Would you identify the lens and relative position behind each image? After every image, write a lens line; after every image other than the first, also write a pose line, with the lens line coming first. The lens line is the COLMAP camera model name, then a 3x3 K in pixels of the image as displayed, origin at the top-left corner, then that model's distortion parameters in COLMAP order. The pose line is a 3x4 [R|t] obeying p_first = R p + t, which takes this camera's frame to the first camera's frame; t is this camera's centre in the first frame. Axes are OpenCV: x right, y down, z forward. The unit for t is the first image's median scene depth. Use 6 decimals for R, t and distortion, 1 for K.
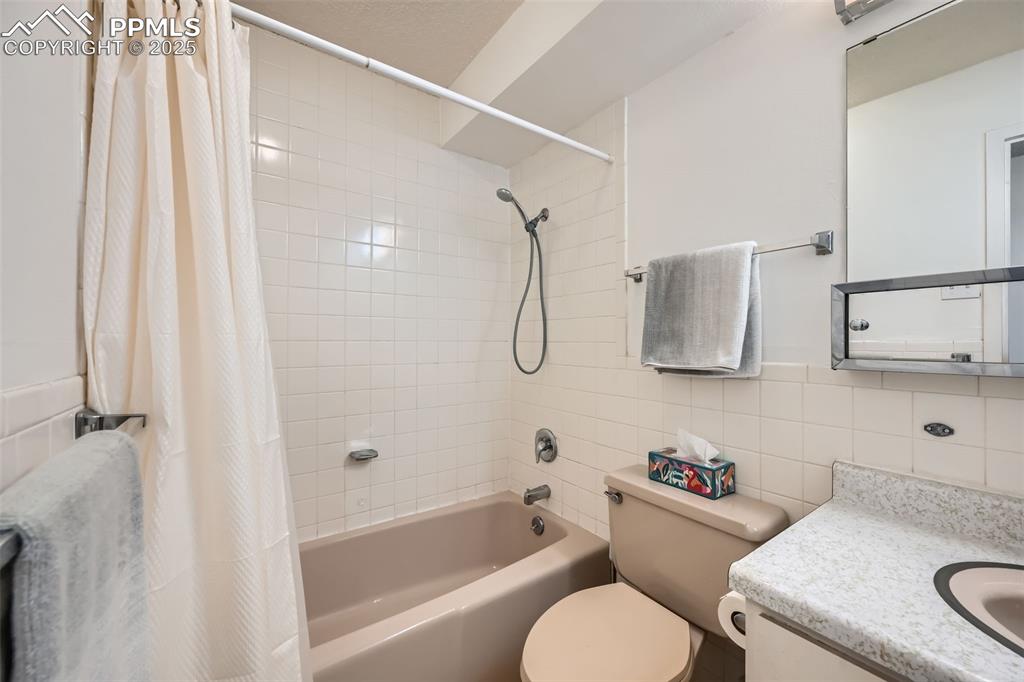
lens RADIAL K [[412.3, 0, 512.4], [0, 412.3, 338.5], [0, 0, 1]] dist [-0.003903, 0.002398]
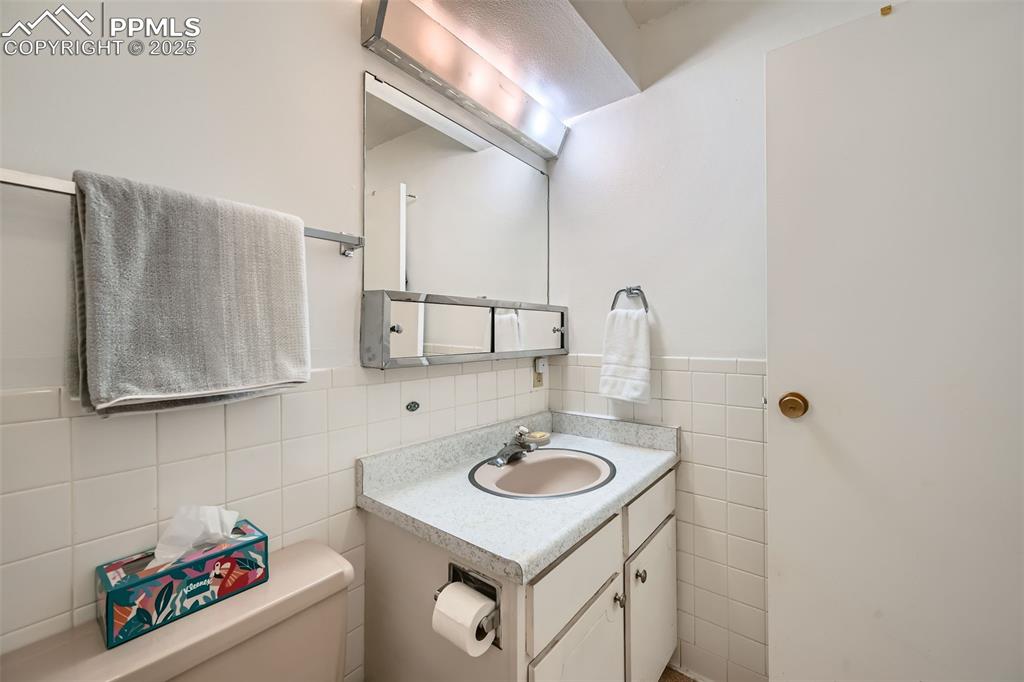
lens RADIAL K [[412.3, 0, 510.3], [0, 412.3, 335.3], [0, 0, 1]] dist [-0.003903, 0.002398]
pose [[-0.289738, -0.000471, 0.957106, -0.270057], [0.002765, 0.999995, 0.001329, -0.011127], [-0.957102, 0.003031, -0.289736, 0.798746]]
